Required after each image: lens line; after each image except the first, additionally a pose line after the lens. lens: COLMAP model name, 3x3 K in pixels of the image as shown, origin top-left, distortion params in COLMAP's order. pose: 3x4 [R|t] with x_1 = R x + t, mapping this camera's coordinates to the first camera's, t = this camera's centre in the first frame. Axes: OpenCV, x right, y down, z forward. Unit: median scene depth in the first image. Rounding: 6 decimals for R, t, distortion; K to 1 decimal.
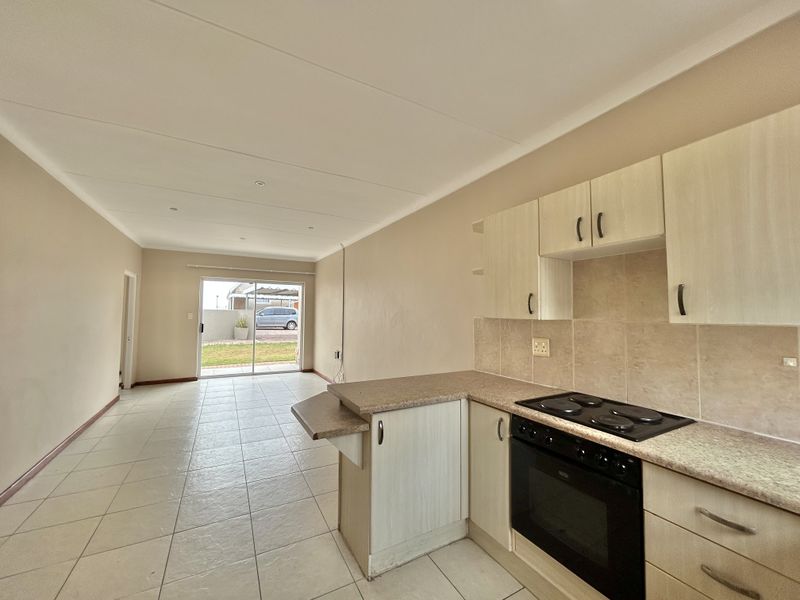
lens RADIAL K [[322.0, 0, 400.3], [0, 322.0, 300.0], [0, 0, 1]] dist [0.002089, 0.000175]
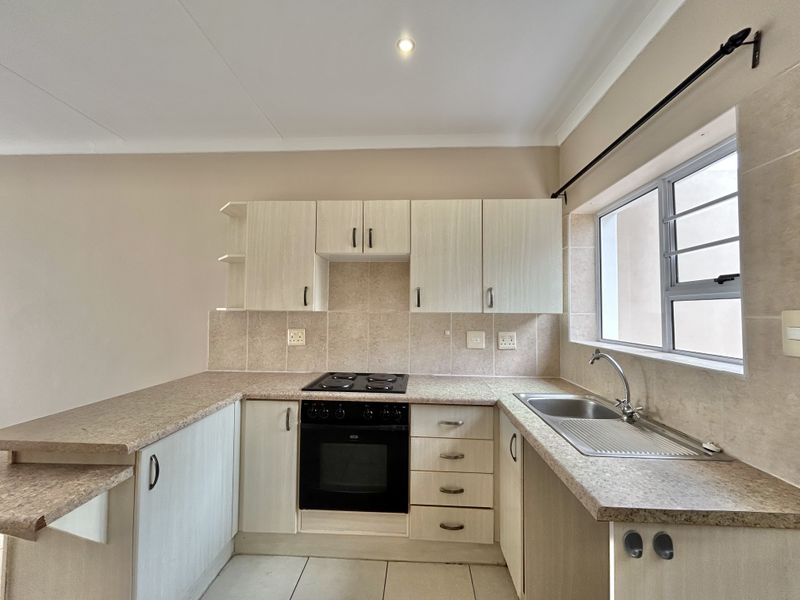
lens RADIAL K [[322.0, 0, 400.7], [0, 322.0, 299.9], [0, 0, 1]] dist [0.002089, 0.000175]
pose [[0.530199, 0.027980, 0.847411, -0.366763], [-0.041281, 0.999122, -0.007161, 0.020027], [-0.846868, -0.031185, 0.530888, 0.177961]]
